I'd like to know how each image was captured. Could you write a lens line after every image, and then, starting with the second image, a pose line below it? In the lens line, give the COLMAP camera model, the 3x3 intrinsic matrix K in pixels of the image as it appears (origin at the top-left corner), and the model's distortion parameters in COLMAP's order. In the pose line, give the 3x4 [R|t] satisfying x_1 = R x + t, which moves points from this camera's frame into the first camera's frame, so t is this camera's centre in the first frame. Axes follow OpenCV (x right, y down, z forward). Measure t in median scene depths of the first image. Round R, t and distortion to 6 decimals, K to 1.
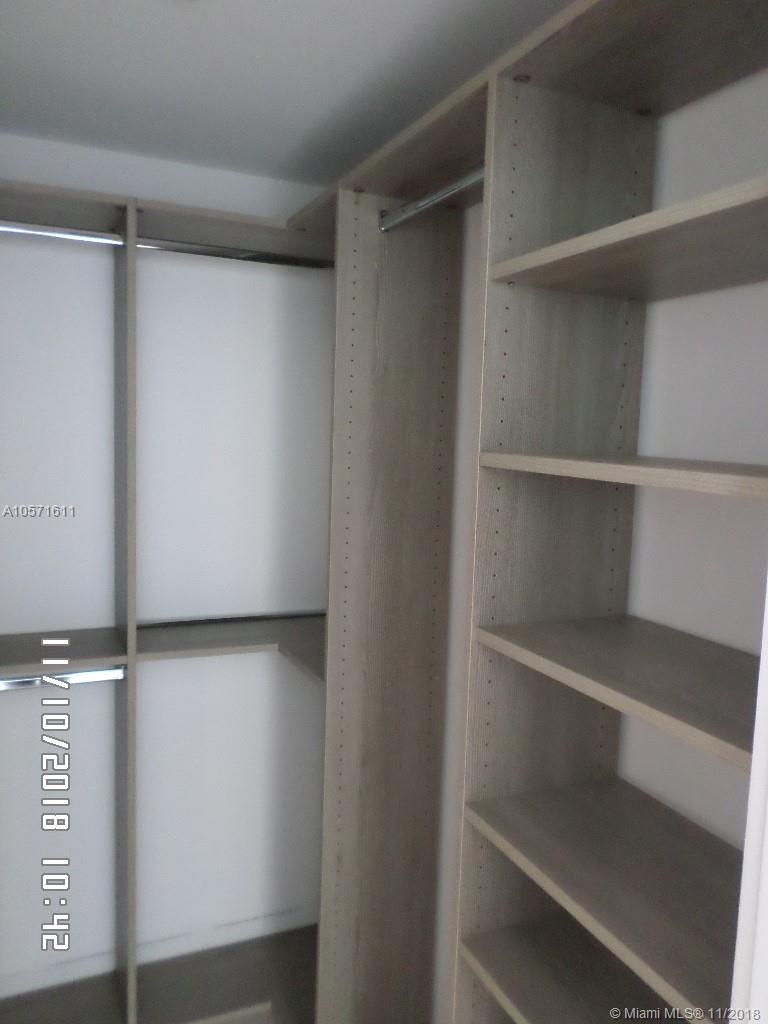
lens RADIAL K [[783.8, 0, 392.2], [0, 783.8, 512.8], [0, 0, 1]] dist [0.003350, -0.014833]
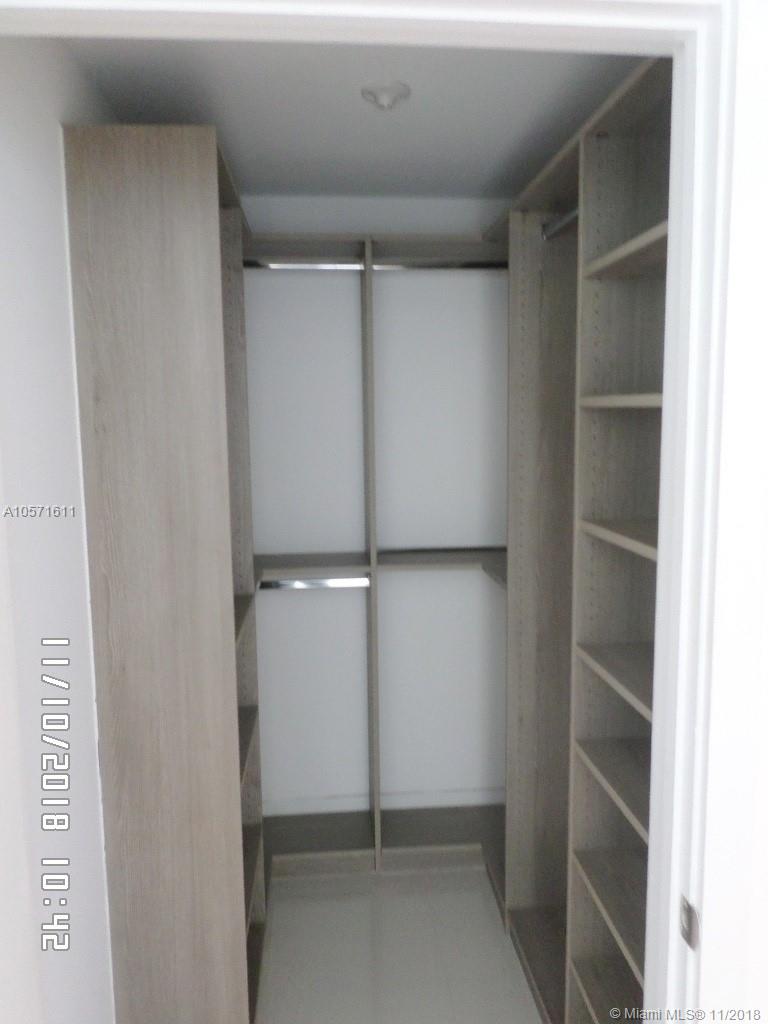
lens RADIAL K [[783.8, 0, 393.7], [0, 783.8, 504.2], [0, 0, 1]] dist [0.003350, -0.014833]
pose [[0.943052, -0.009217, -0.332518, 0.176818], [0.012357, 0.999897, 0.007329, 0.069256], [0.332416, -0.011020, 0.943068, -0.315730]]
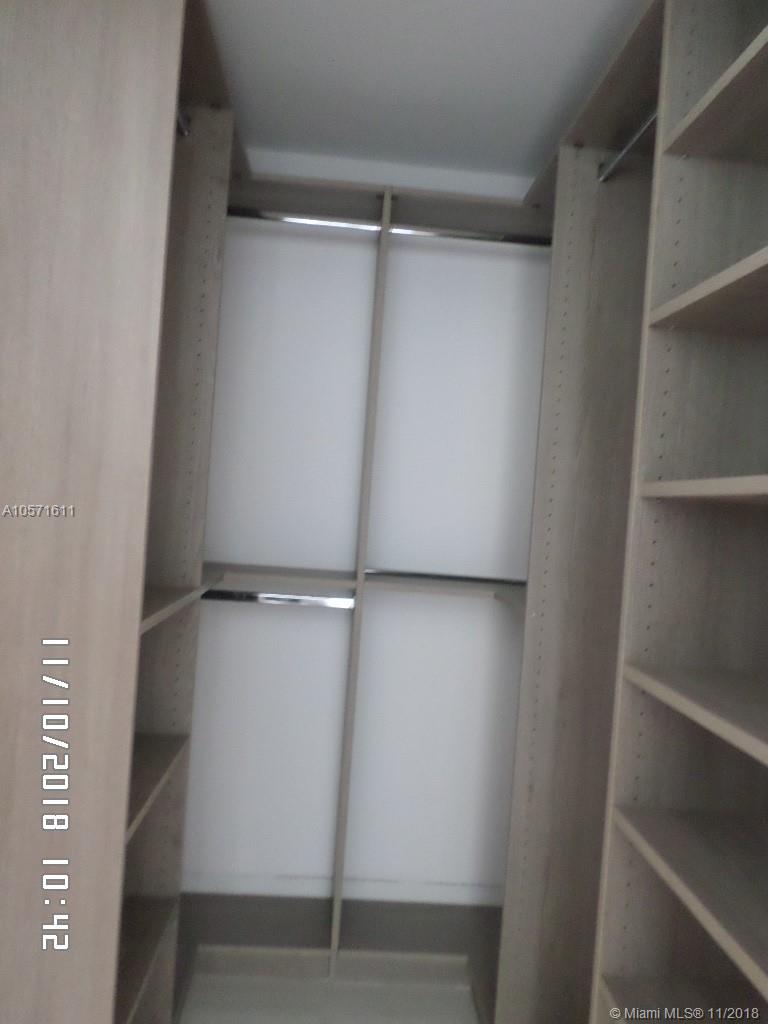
lens RADIAL K [[783.8, 0, 391.4], [0, 783.8, 508.4], [0, 0, 1]] dist [0.003350, -0.014833]
pose [[0.933851, 0.033935, -0.356049, 0.113051], [-0.073720, 0.992376, -0.098772, 0.203168], [0.349983, 0.118486, 0.929232, -0.036082]]
